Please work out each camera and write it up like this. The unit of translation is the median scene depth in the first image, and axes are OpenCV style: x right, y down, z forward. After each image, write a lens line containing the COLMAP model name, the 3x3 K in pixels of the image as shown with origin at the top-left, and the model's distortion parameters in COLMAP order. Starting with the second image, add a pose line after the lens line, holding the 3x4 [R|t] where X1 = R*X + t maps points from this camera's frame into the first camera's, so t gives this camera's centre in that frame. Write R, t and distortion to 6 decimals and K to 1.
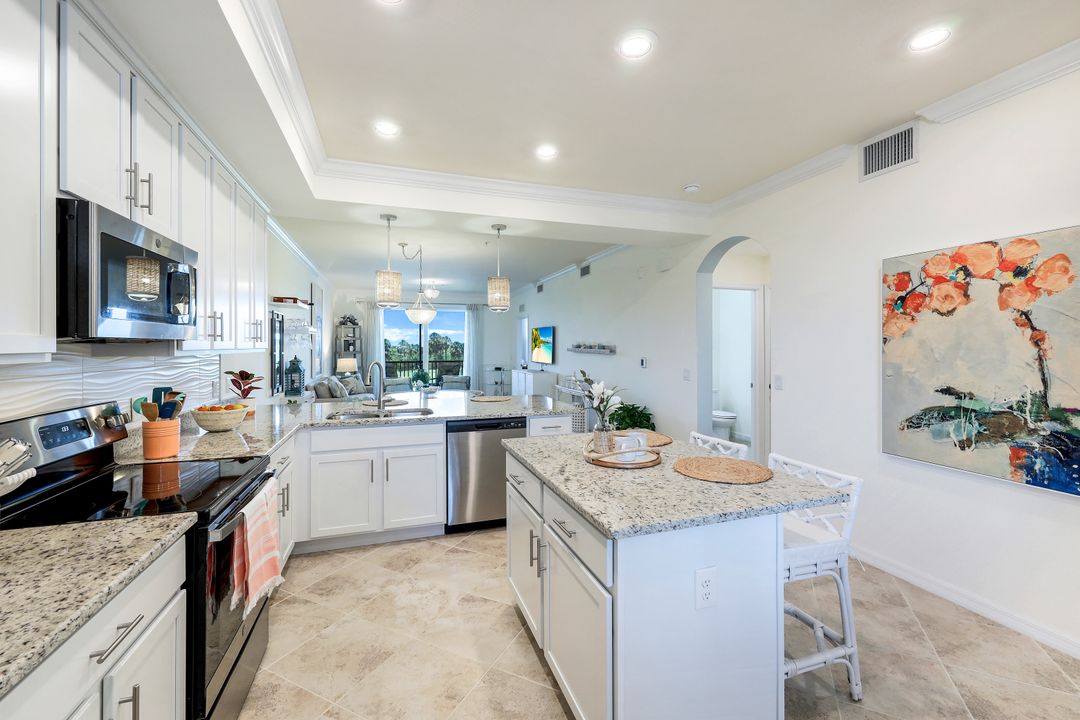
lens RADIAL K [[447.2, 0, 539.7], [0, 447.2, 343.0], [0, 0, 1]] dist [0.012360, -0.000220]
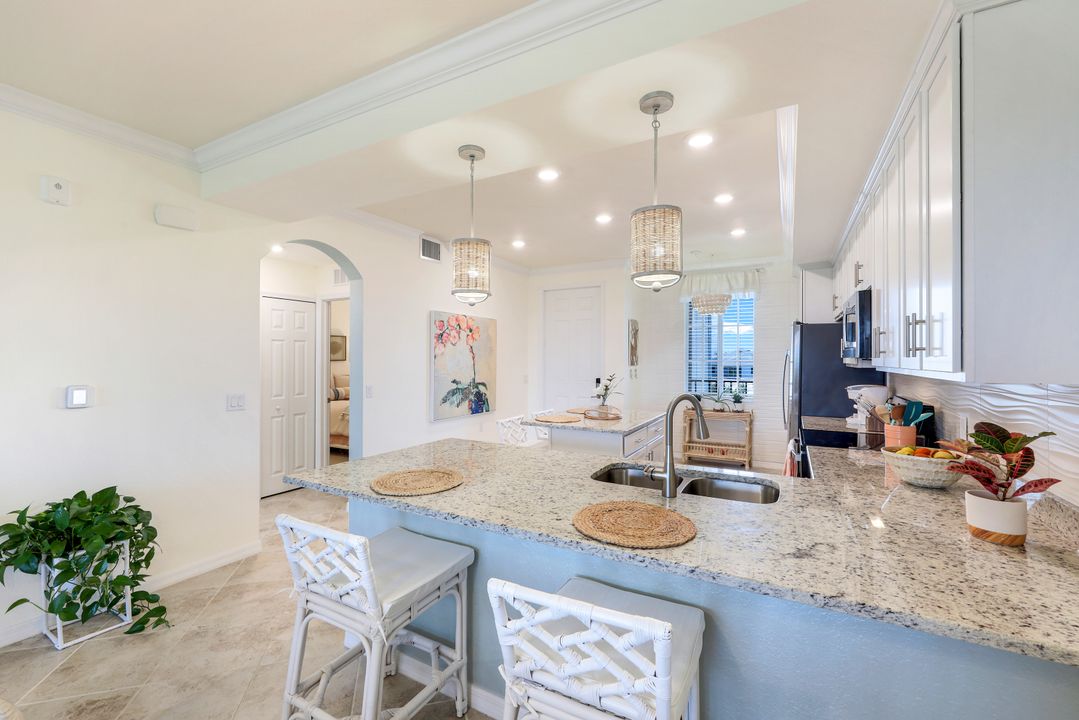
lens RADIAL K [[446.8, 0, 539.5], [0, 446.8, 361.7], [0, 0, 1]] dist [0.012360, -0.000220]
pose [[-0.666682, -0.006675, 0.745313, -0.893024], [-0.008027, 0.999966, 0.001776, 0.007118], [-0.745299, -0.004799, -0.666713, 2.045615]]
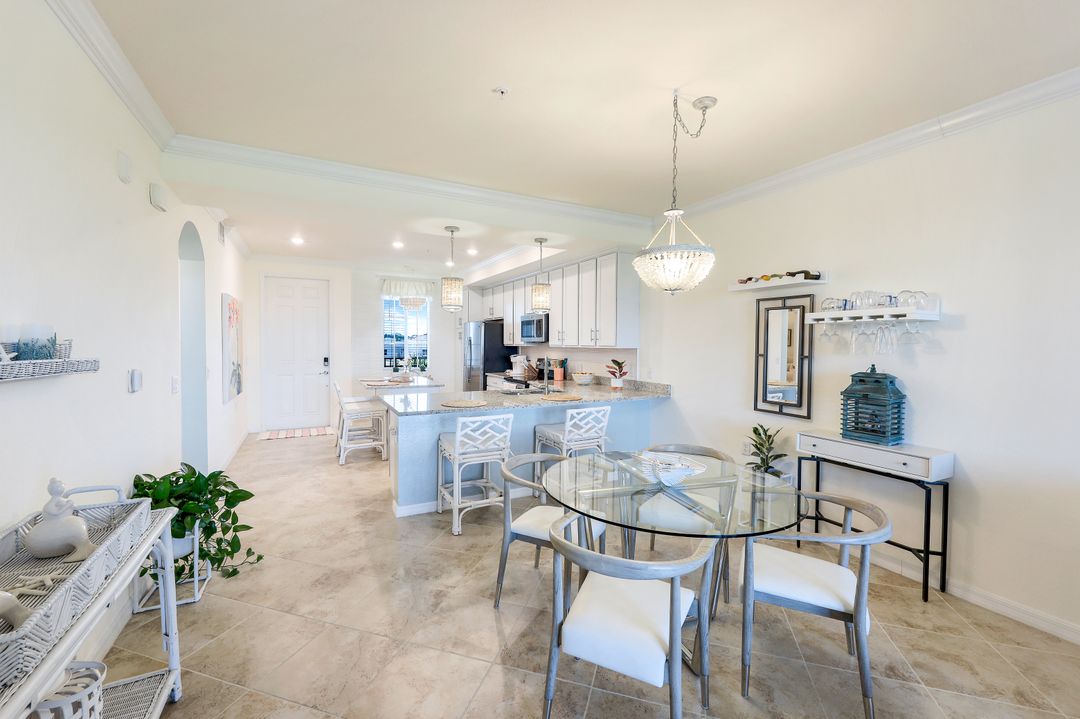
lens RADIAL K [[447.2, 0, 534.8], [0, 447.2, 351.3], [0, 0, 1]] dist [0.012360, -0.000220]
pose [[-0.989450, -0.002236, -0.144858, -0.196303], [-0.004125, 0.999910, 0.012745, 0.015888], [0.144816, 0.013208, -0.989370, 3.232685]]
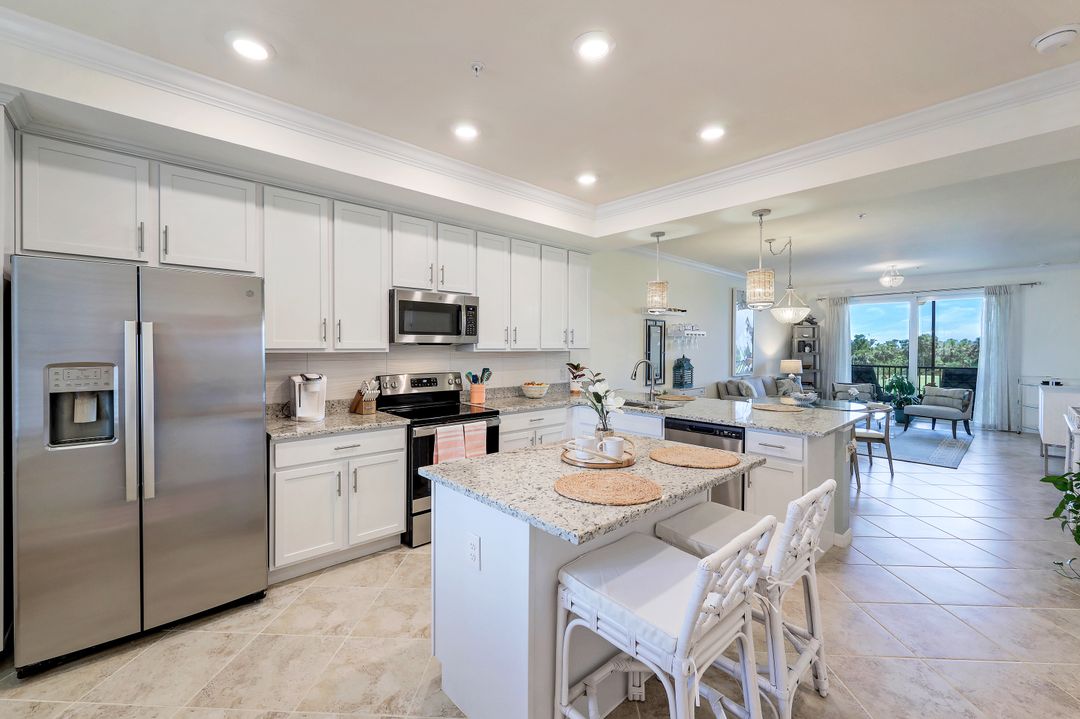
lens RADIAL K [[447.2, 0, 543.1], [0, 447.2, 351.1], [0, 0, 1]] dist [0.012360, -0.000220]
pose [[0.411334, 0.012242, -0.911403, 0.867067], [0.002800, 0.999888, 0.014695, -0.000042], [0.911480, -0.008597, 0.411254, 0.389865]]
